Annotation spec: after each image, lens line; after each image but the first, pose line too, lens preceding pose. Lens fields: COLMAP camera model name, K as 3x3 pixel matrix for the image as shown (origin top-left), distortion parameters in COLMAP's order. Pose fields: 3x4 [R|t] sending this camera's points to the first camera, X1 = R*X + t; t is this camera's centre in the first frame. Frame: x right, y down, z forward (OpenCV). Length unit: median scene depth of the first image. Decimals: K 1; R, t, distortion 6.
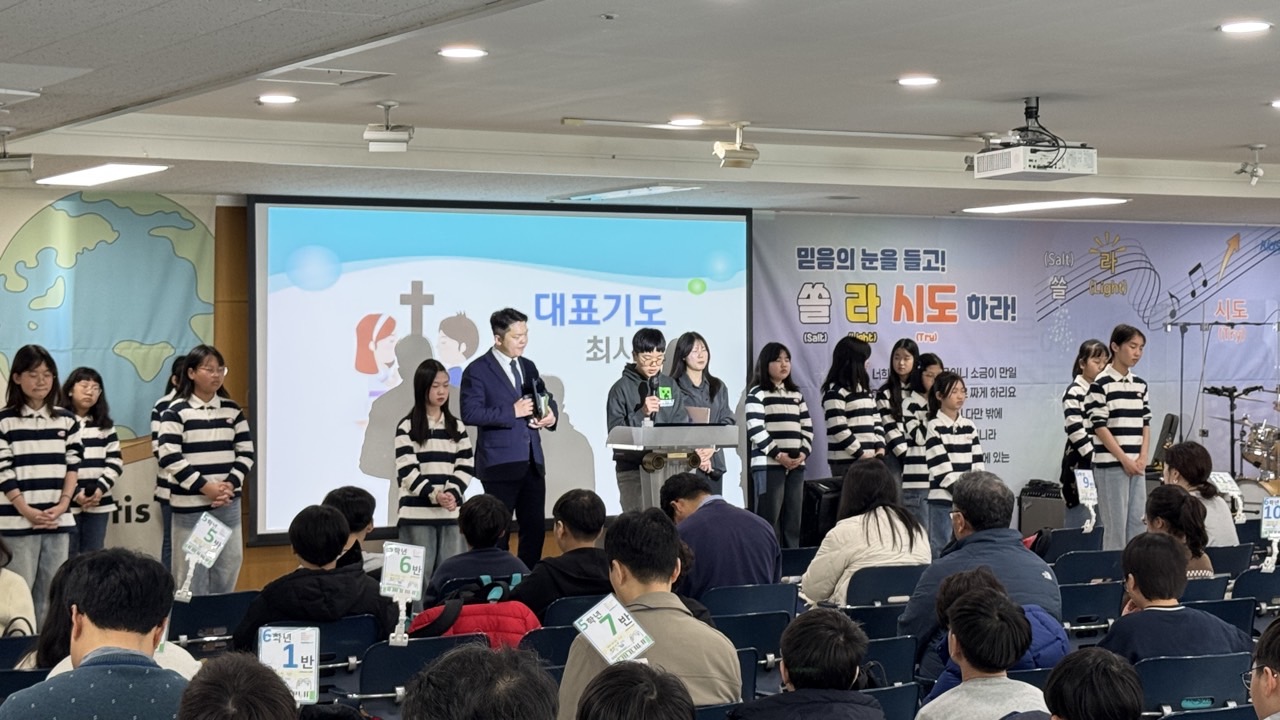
lens RADIAL K [[2324.0, 0, 637.6], [0, 2324.0, 362.8], [0, 0, 1]] dist [0.147130, -0.055713]
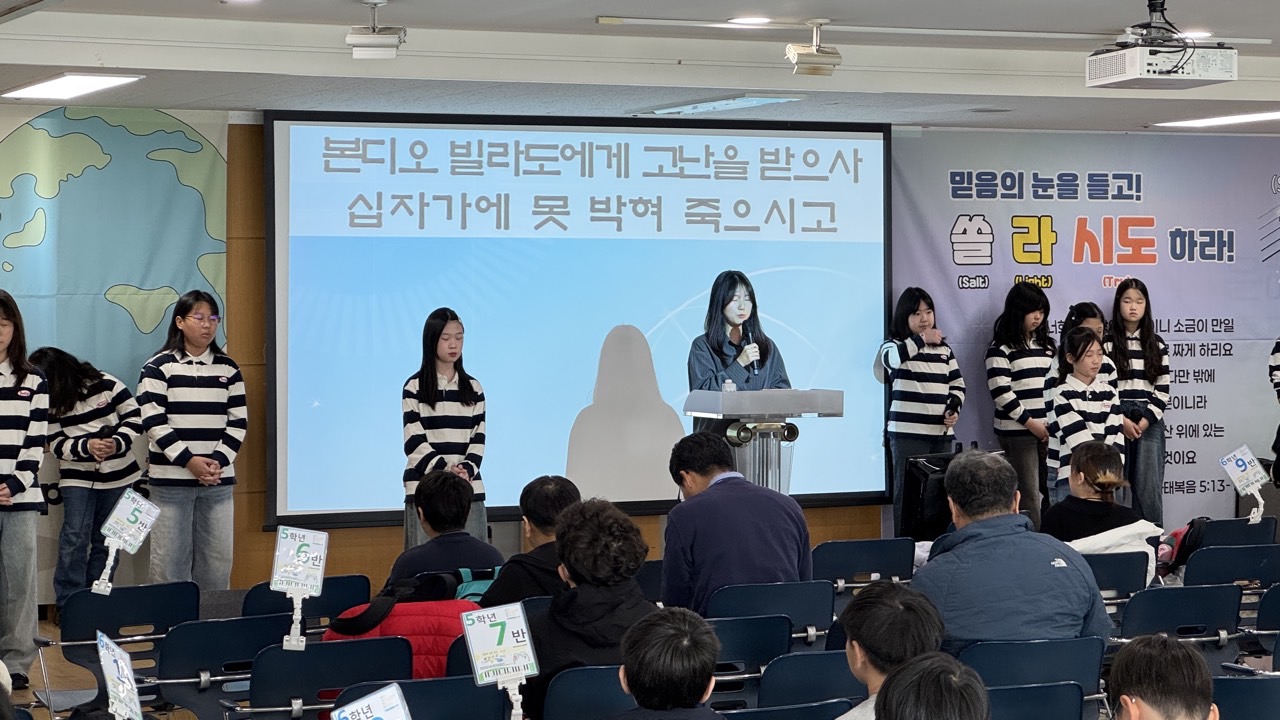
lens RADIAL K [[2837.9, 0, 639.4], [0, 2837.9, 344.9], [0, 0, 1]] dist [-0.007449, 3.153894]
pose [[0.995191, 0.003762, -0.097881, 0.058489], [-0.002590, 0.999923, 0.012099, -0.000520], [0.097919, -0.011787, 0.995125, -0.002197]]
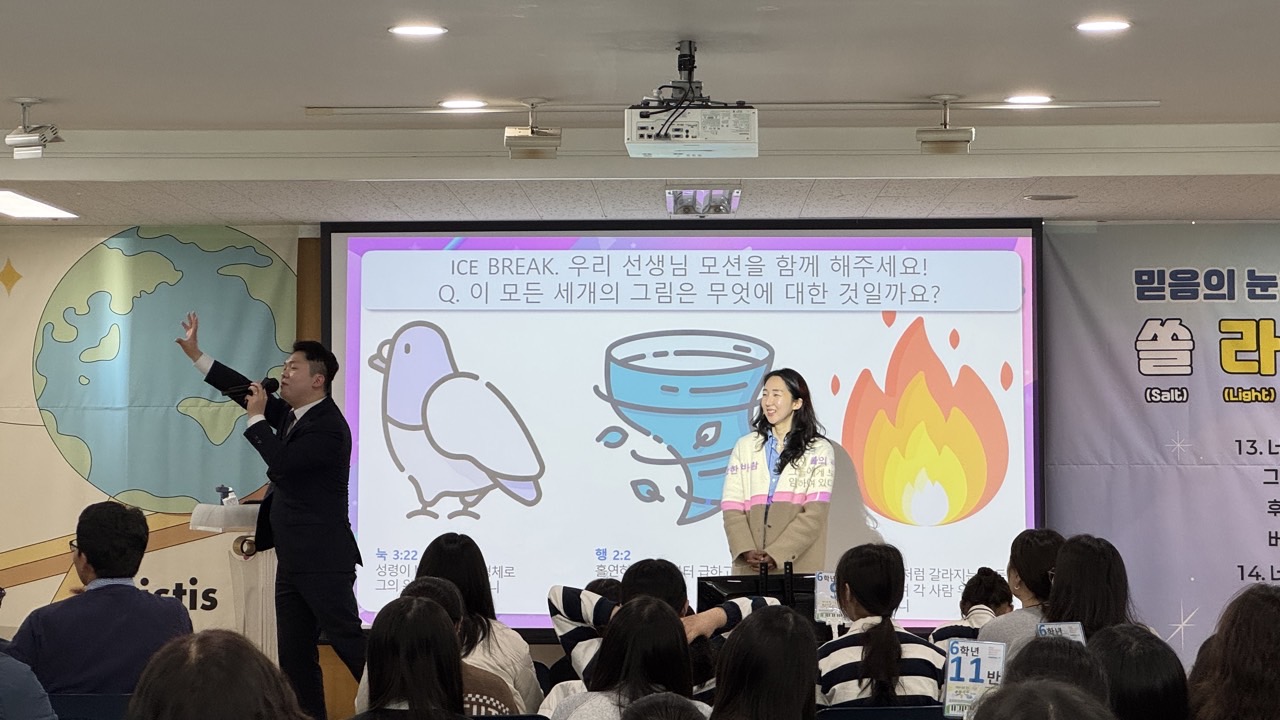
lens RADIAL K [[2837.9, 0, 639.4], [0, 2837.9, 344.9], [0, 0, 1]] dist [-0.007449, 3.153894]
pose [[0.846460, -0.014051, -0.532268, 0.413231], [-0.007457, 0.999241, -0.038237, 0.008716], [0.532401, 0.036335, 0.845712, 0.172833]]
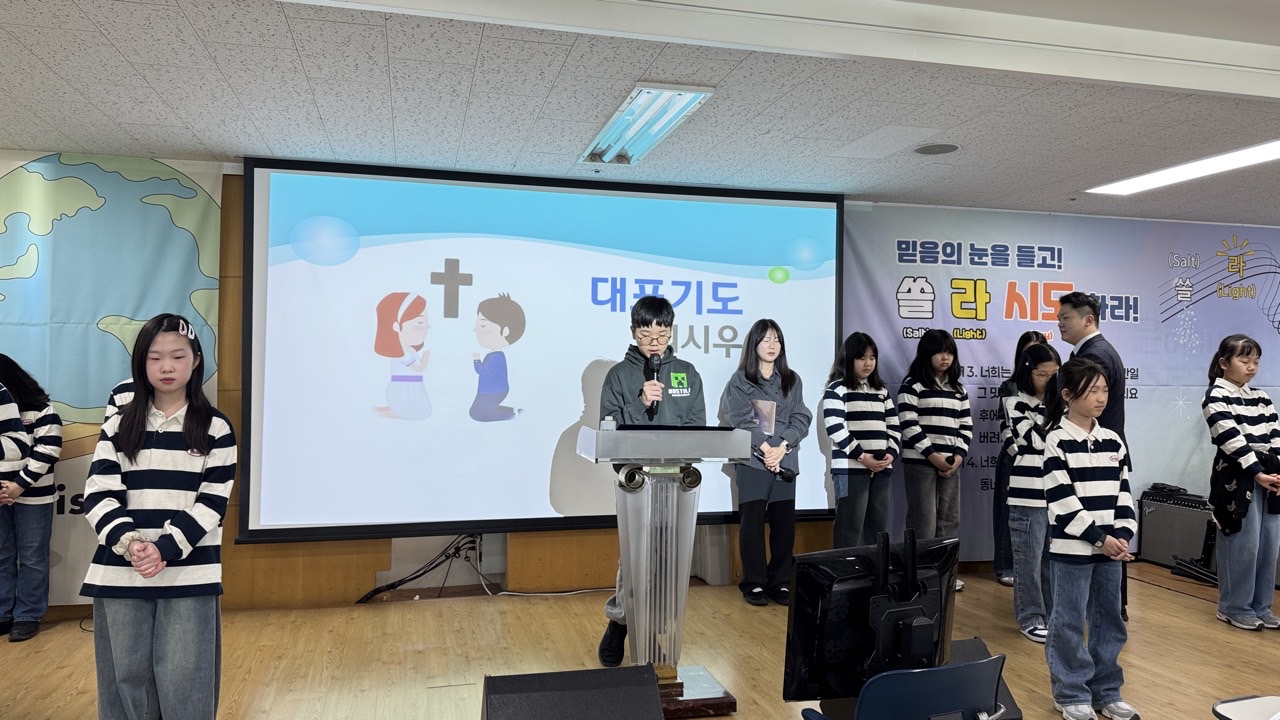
lens RADIAL K [[912.2, 0, 643.8], [0, 912.2, 360.8], [0, 0, 1]] dist [0.080158, -0.127747]
pose [[0.960849, 0.013846, -0.276727, 0.074401], [-0.018191, 0.999748, -0.013140, 0.008272], [0.276475, 0.017660, 0.960859, 0.608061]]
